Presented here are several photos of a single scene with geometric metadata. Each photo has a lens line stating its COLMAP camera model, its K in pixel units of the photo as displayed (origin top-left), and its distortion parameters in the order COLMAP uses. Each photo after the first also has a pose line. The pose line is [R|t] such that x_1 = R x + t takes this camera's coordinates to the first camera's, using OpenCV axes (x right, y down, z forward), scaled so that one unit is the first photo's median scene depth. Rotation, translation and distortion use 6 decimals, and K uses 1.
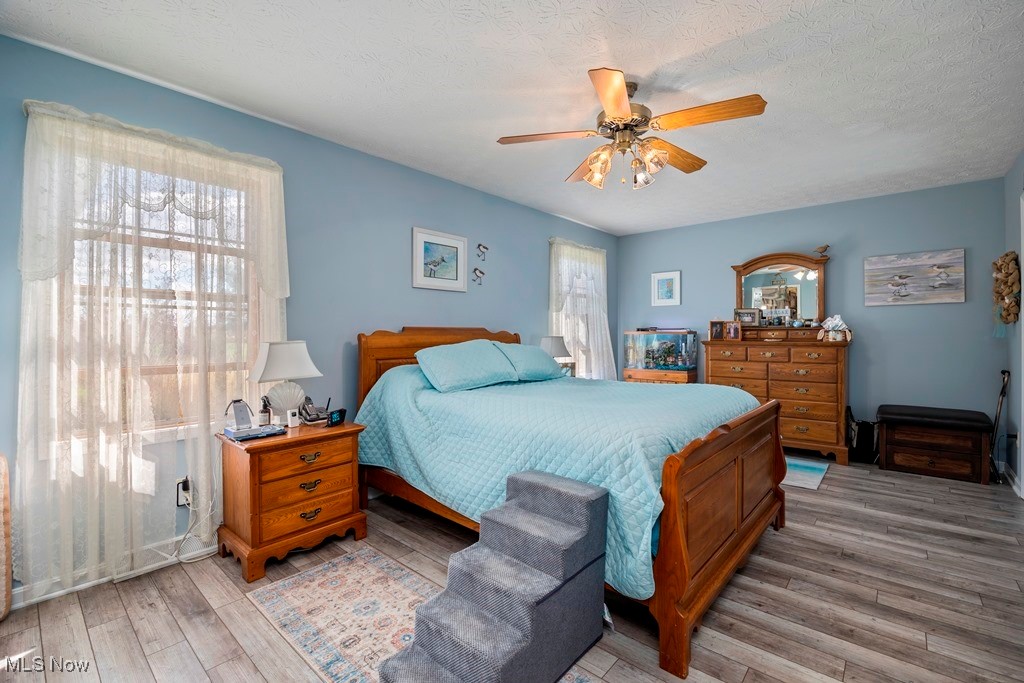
lens RADIAL K [[447.7, 0, 513.4], [0, 447.7, 337.8], [0, 0, 1]] dist [-0.016346, 0.000426]
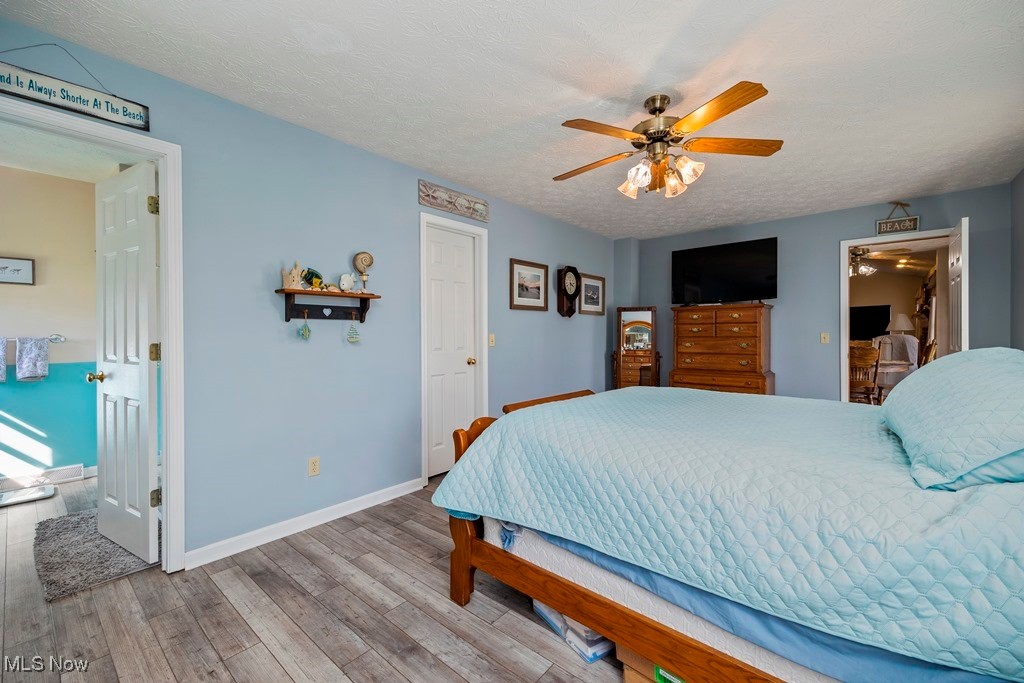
lens RADIAL K [[423.0, 0, 513.8], [0, 423.0, 340.4], [0, 0, 1]] dist [0.009905, 0.000003]
pose [[-0.999880, 0.008484, -0.012925, 0.390531], [0.008168, 0.999671, 0.024331, -0.016488], [0.013127, 0.024222, -0.999620, 1.296374]]
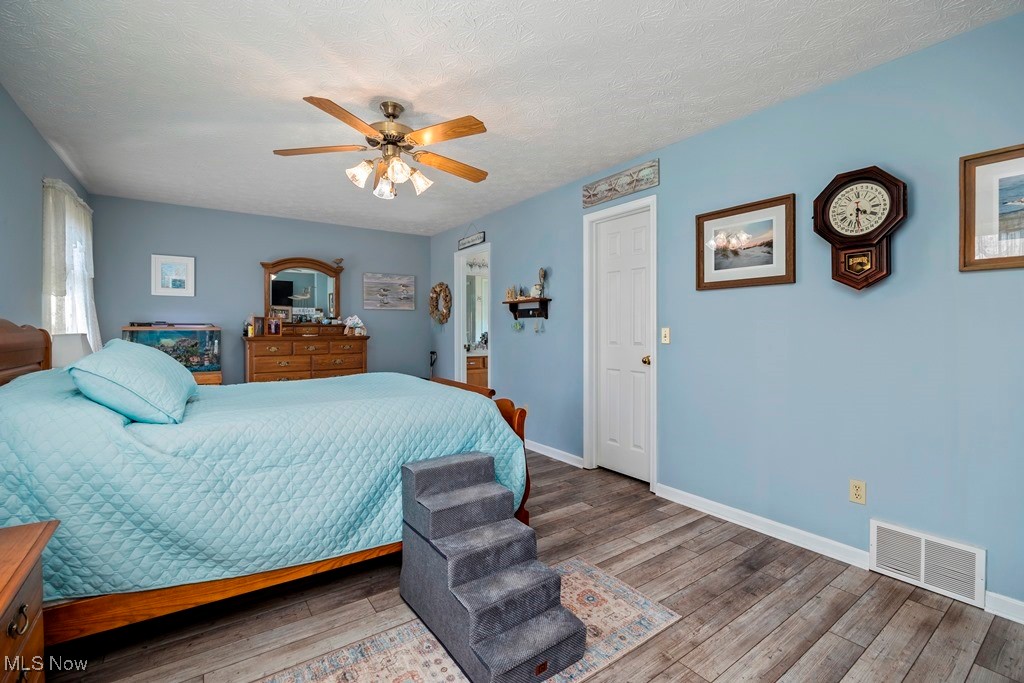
lens RADIAL K [[447.7, 0, 516.1], [0, 447.7, 336.4], [0, 0, 1]] dist [-0.016346, 0.000426]
pose [[0.229931, -0.013345, 0.973116, -0.488055], [0.007891, 0.999899, 0.011847, -0.001831], [-0.973175, 0.004955, 0.230013, 0.289641]]
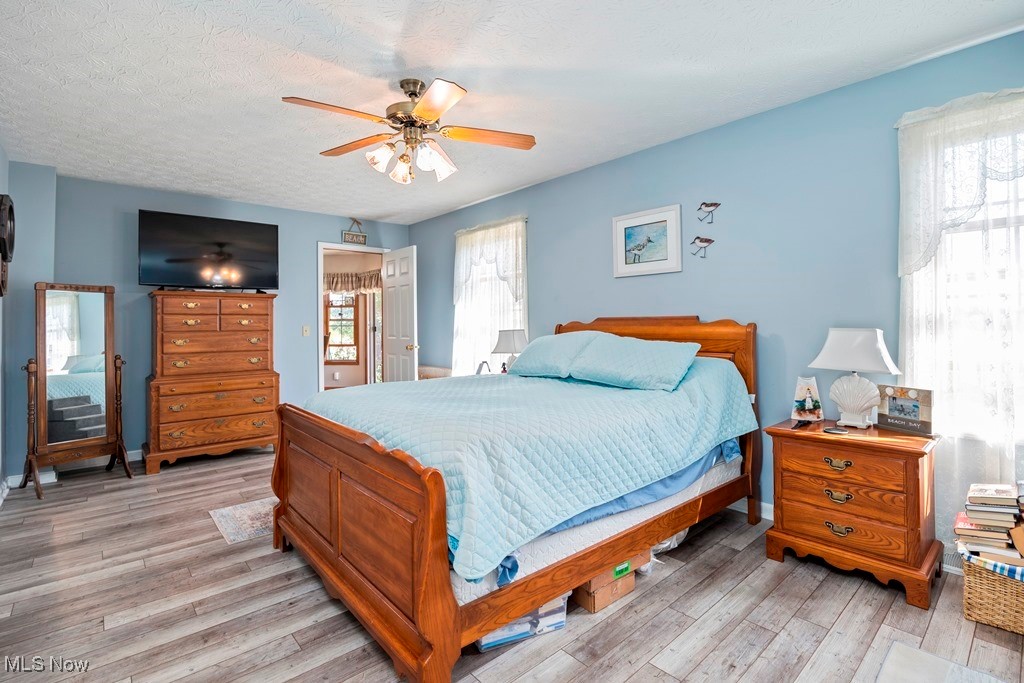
lens RADIAL K [[479.1, 0, 521.4], [0, 479.1, 322.9], [0, 0, 1]] dist [-0.013047, -0.000969]
pose [[-0.120989, 0.001648, -0.992652, 0.838514], [0.000175, 0.999999, 0.001638, -0.012665], [0.992654, 0.000024, -0.120989, 0.888759]]
